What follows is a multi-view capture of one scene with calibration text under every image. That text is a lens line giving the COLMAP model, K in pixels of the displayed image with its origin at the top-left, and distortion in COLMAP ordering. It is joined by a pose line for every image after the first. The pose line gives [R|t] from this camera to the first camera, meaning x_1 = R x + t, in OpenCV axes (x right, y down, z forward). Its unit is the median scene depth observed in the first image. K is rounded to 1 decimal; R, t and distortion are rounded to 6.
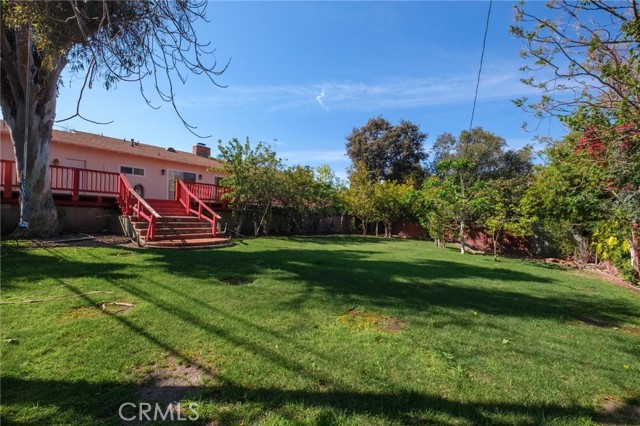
lens RADIAL K [[283.0, 0, 321.6], [0, 283.0, 220.8], [0, 0, 1]] dist [0.002684, 0.000161]
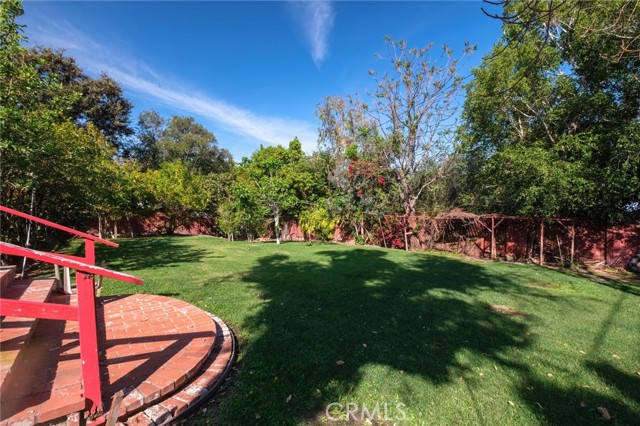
lens RADIAL K [[275.1, 0, 320.0], [0, 275.1, 213.0], [0, 0, 1]] dist [0.000225, -0.000337]
pose [[0.255830, -0.041357, 0.965837, -0.256326], [0.008133, 0.999141, 0.040629, -0.025645], [-0.966687, -0.002539, 0.255947, 0.275886]]
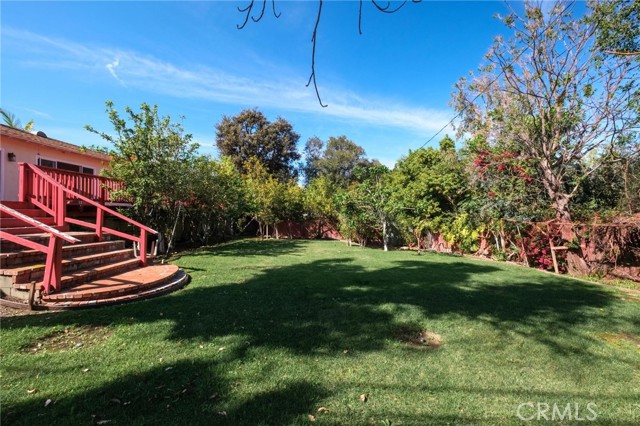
lens RADIAL K [[286.7, 0, 320.0], [0, 286.7, 213.0], [0, 0, 1]] dist [0.001534, -0.000232]
pose [[0.810245, -0.018378, 0.585803, -0.179410], [0.027417, 0.999603, -0.006562, -0.015885], [-0.585449, 0.021378, 0.810427, 0.120066]]
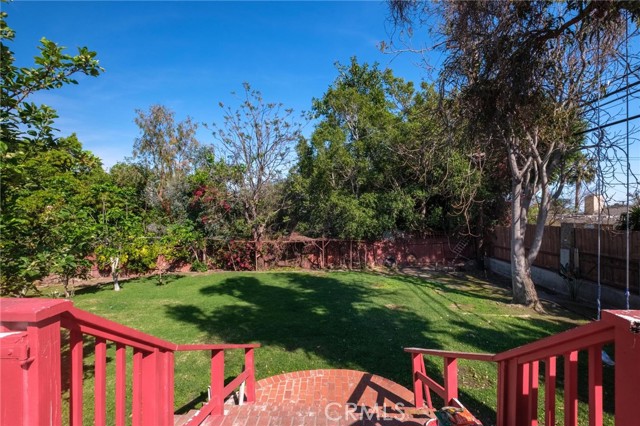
lens RADIAL K [[277.7, 0, 329.2], [0, 277.7, 211.4], [0, 0, 1]] dist [0.002693, -0.000005]
pose [[-0.558264, -0.031785, 0.829055, -0.294279], [-0.011016, 0.999462, 0.030900, -0.082779], [-0.829591, 0.008118, -0.558313, 0.459608]]
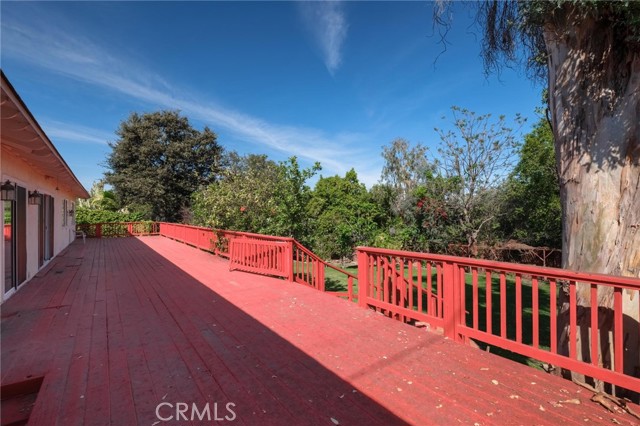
lens RADIAL K [[282.3, 0, 335.9], [0, 282.3, 213.9], [0, 0, 1]] dist [-0.015988, 0.000195]
pose [[0.251360, -0.020618, 0.967674, -0.429418], [0.024948, 0.999579, 0.014817, -0.090702], [-0.967572, 0.020417, 0.251768, 0.390129]]
